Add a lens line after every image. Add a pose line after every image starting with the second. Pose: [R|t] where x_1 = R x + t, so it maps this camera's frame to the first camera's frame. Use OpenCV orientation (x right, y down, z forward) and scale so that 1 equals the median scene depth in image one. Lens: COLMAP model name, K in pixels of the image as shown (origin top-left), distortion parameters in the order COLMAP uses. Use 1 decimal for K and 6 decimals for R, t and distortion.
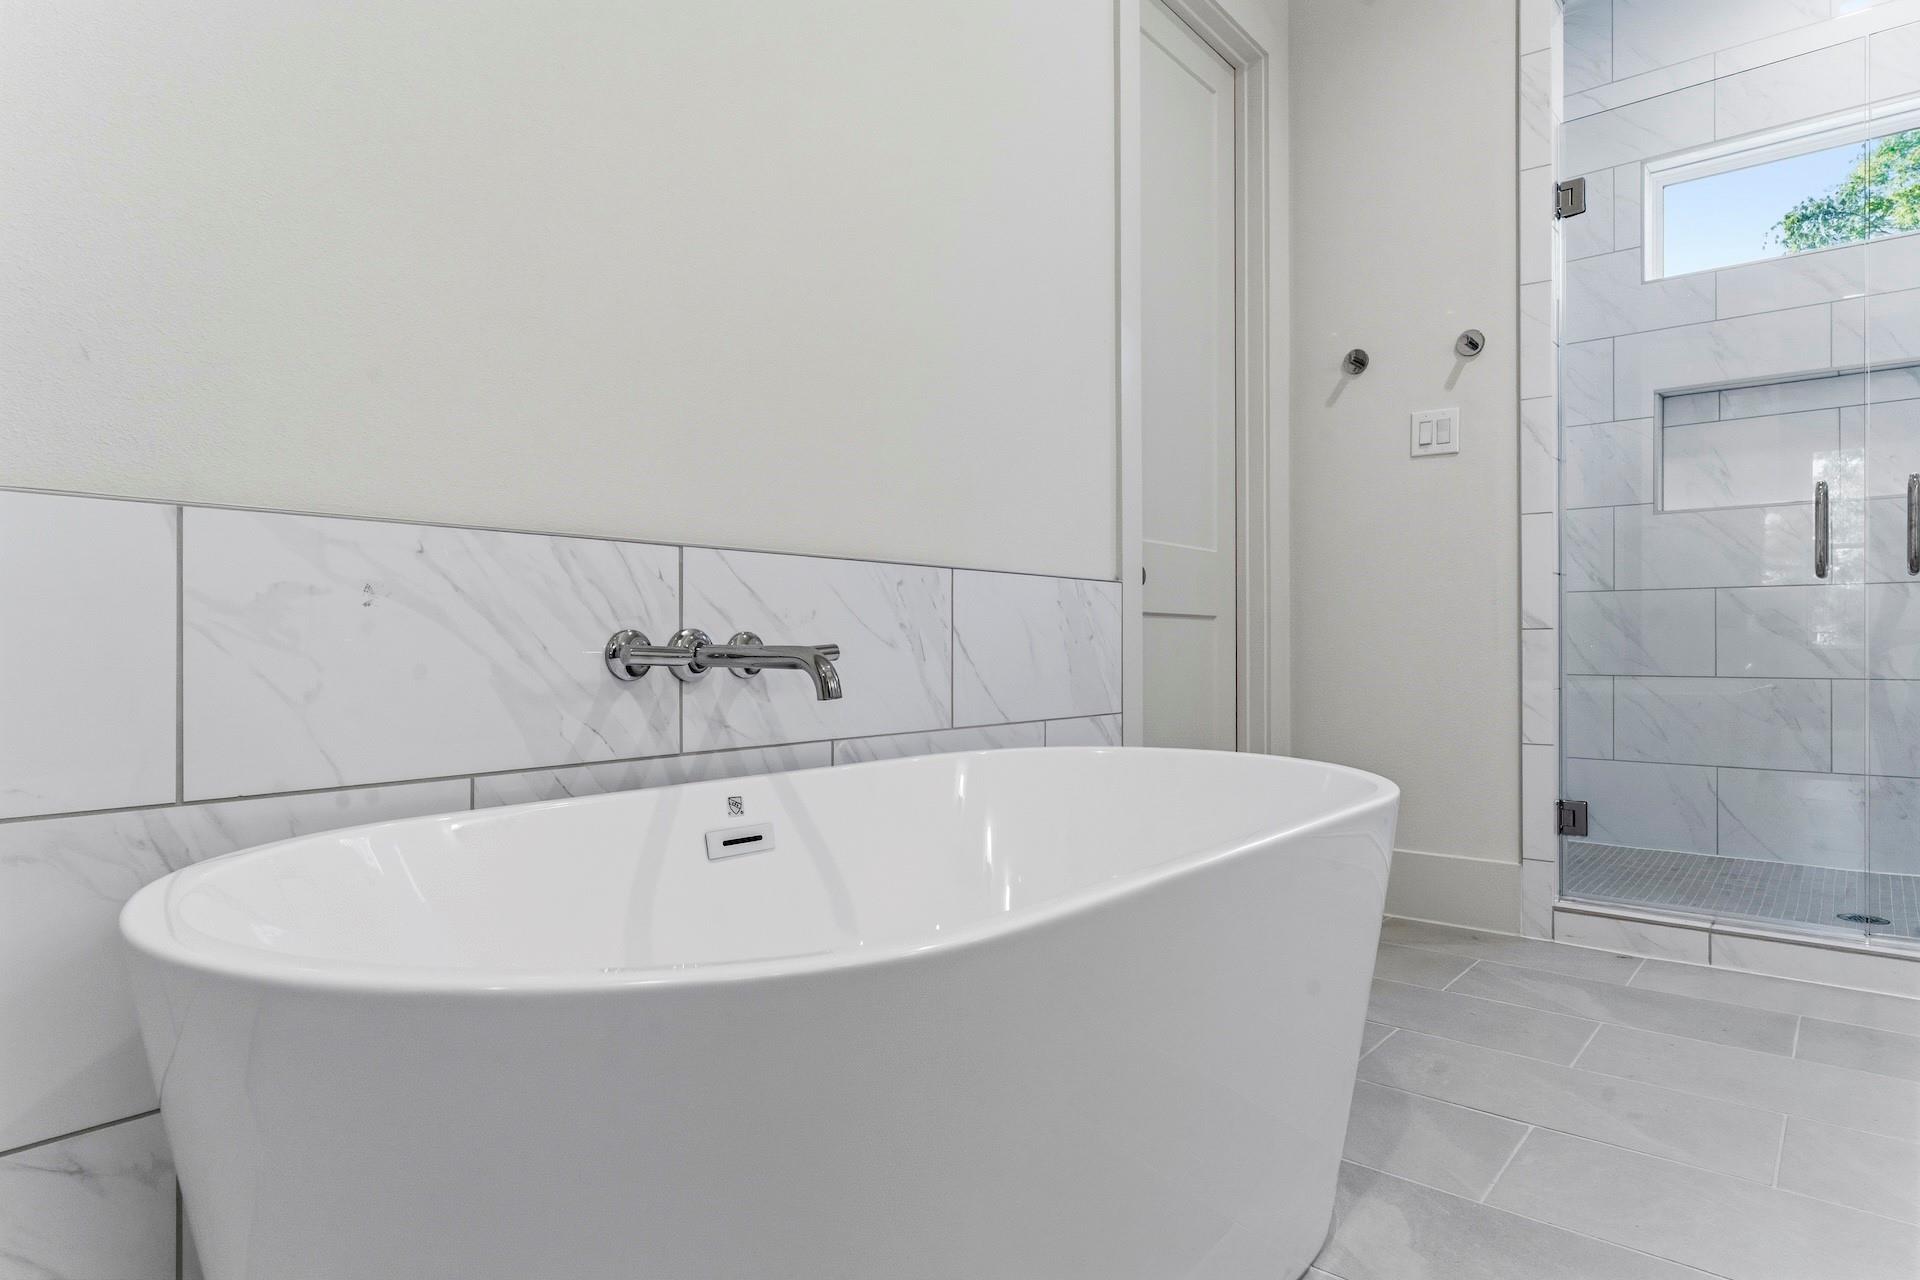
lens RADIAL K [[1080.0, 0, 954.3], [0, 1080.0, 647.8], [0, 0, 1]] dist [-0.005508, -0.000793]
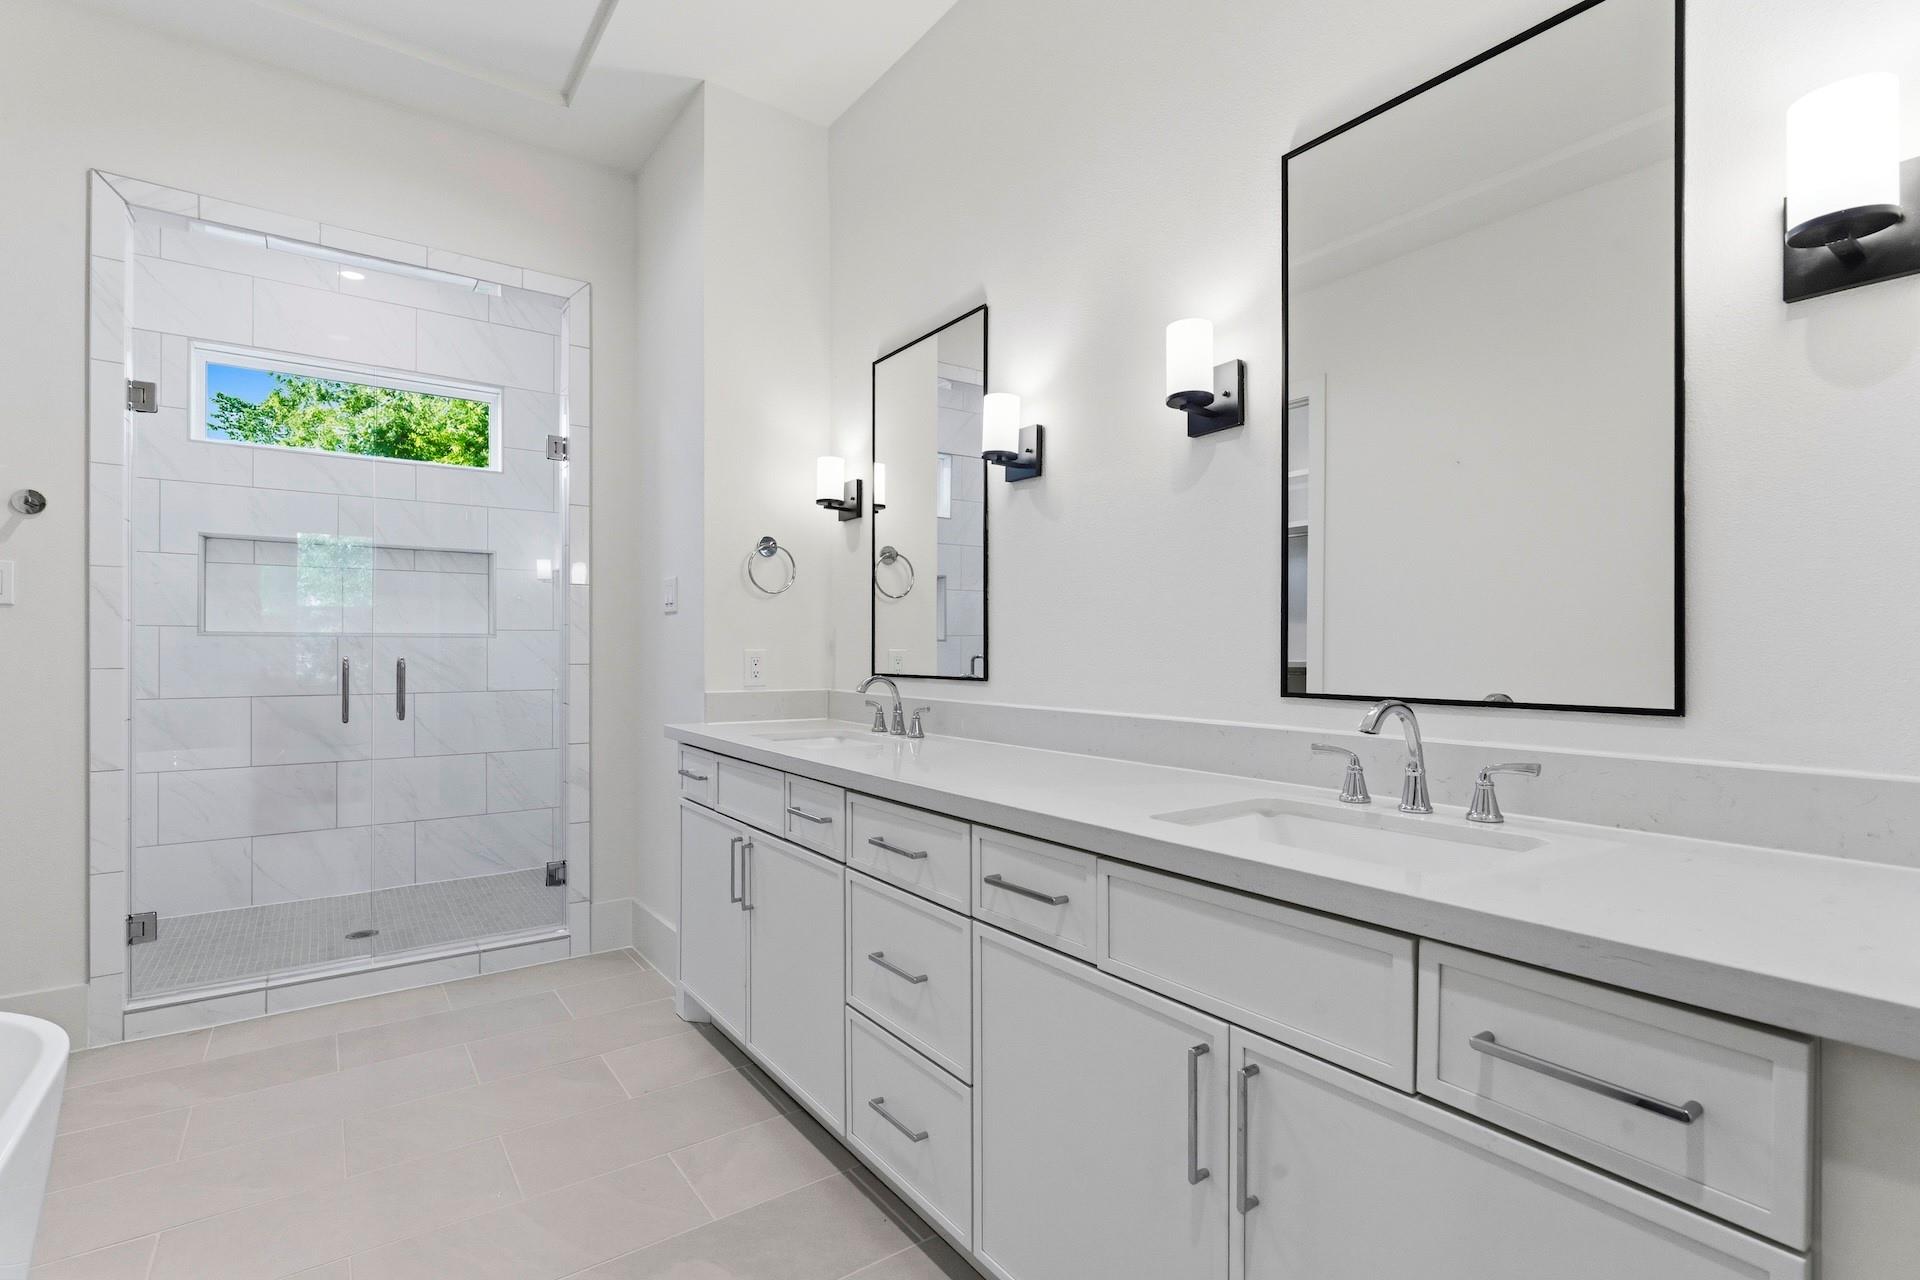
lens RADIAL K [[898.0, 0, 970.5], [0, 898.0, 653.1], [0, 0, 1]] dist [-0.004559, 0.001192]
pose [[0.239695, 0.000012, 0.970848, -0.152385], [-0.003408, 0.999994, 0.000829, -0.144773], [-0.970842, -0.003507, 0.239694, -0.101880]]
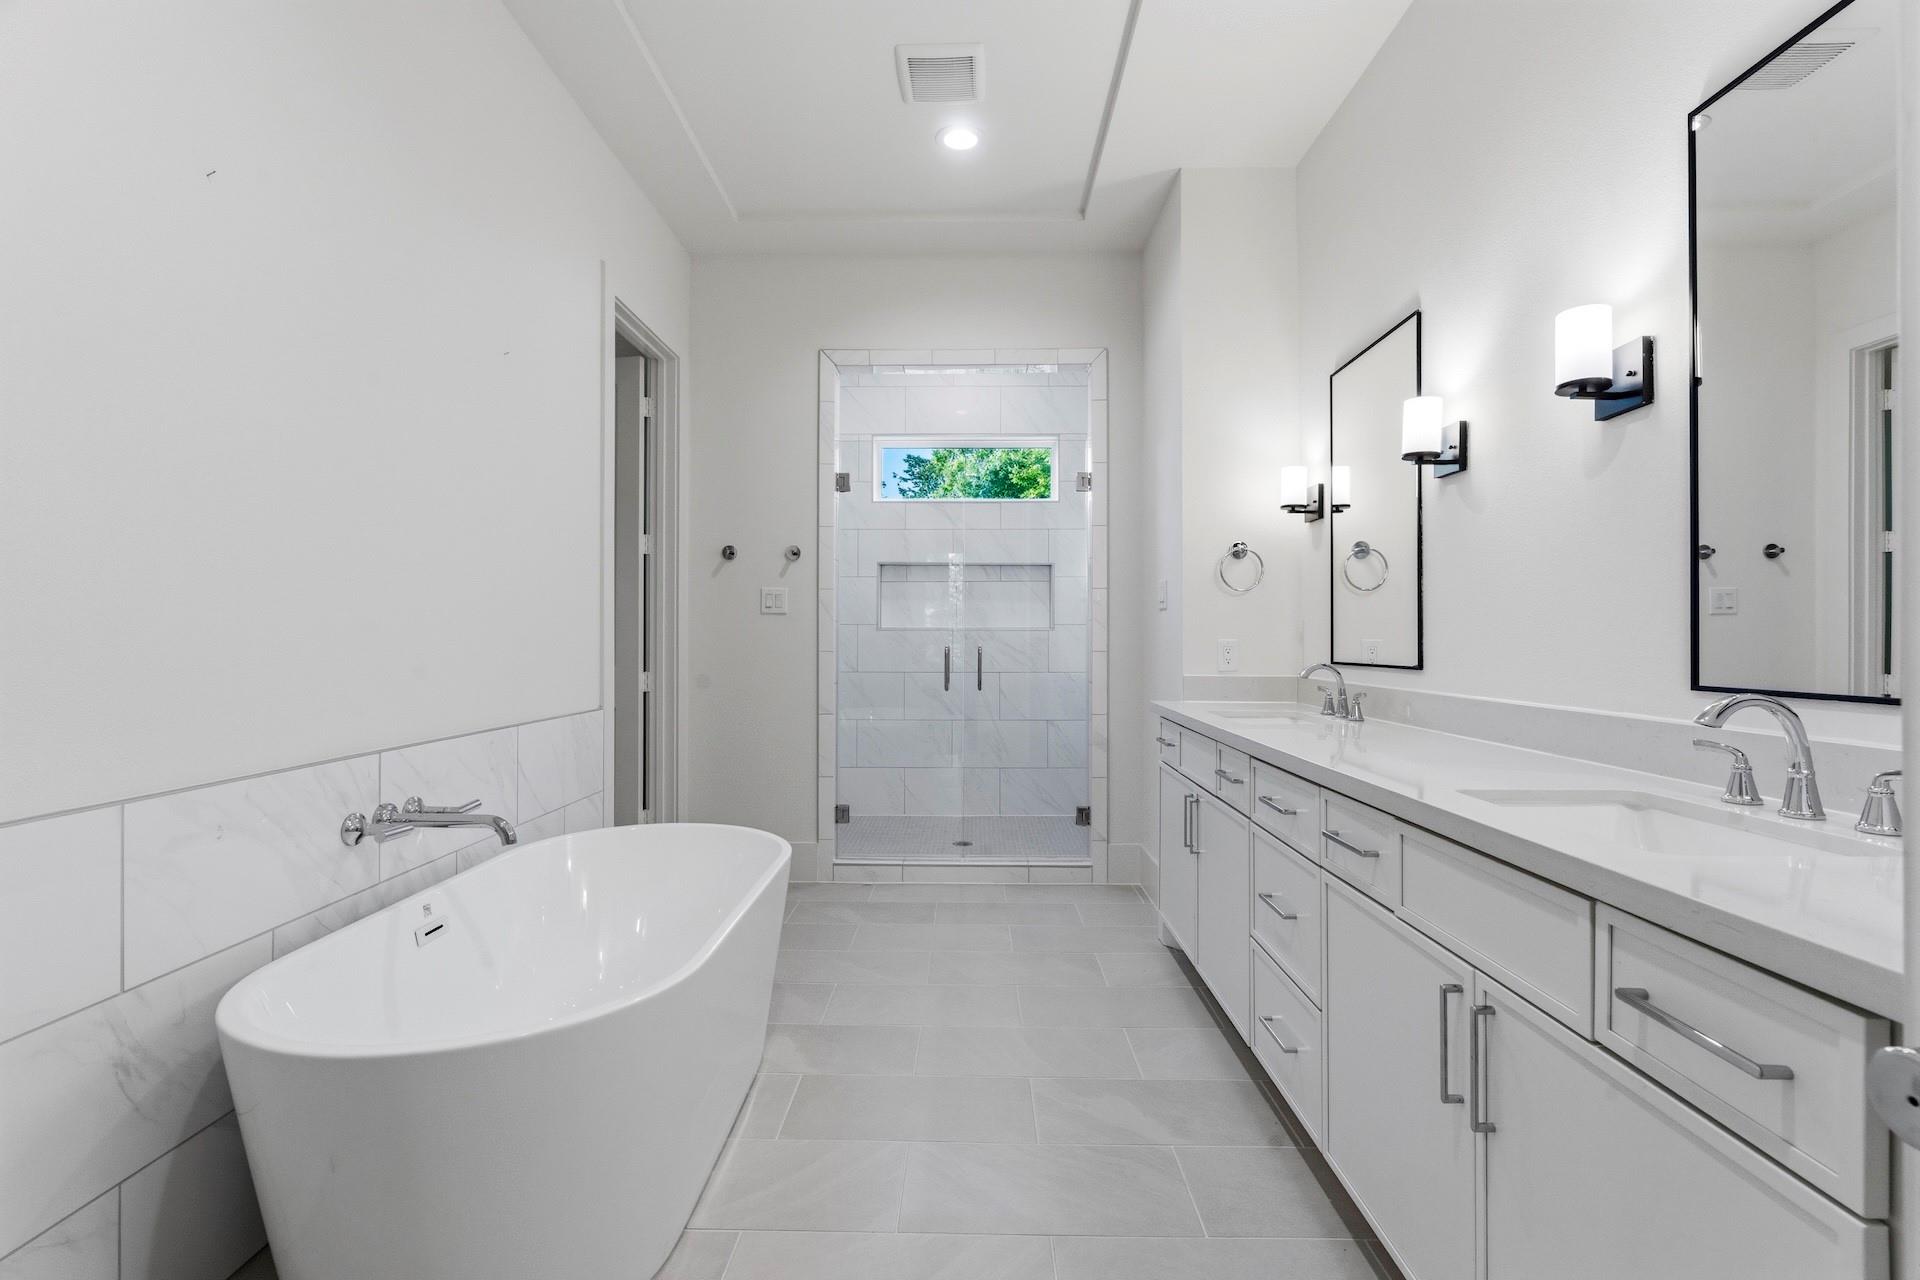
lens RADIAL K [[863.4, 0, 960.0], [0, 863.4, 640.0], [0, 0, 1]] dist [-0.000679, 0.000465]
pose [[0.775344, 0.003968, 0.631527, -0.215563], [-0.004871, 0.999988, -0.000302, -0.144754], [-0.631520, -0.002842, 0.775354, -0.291126]]
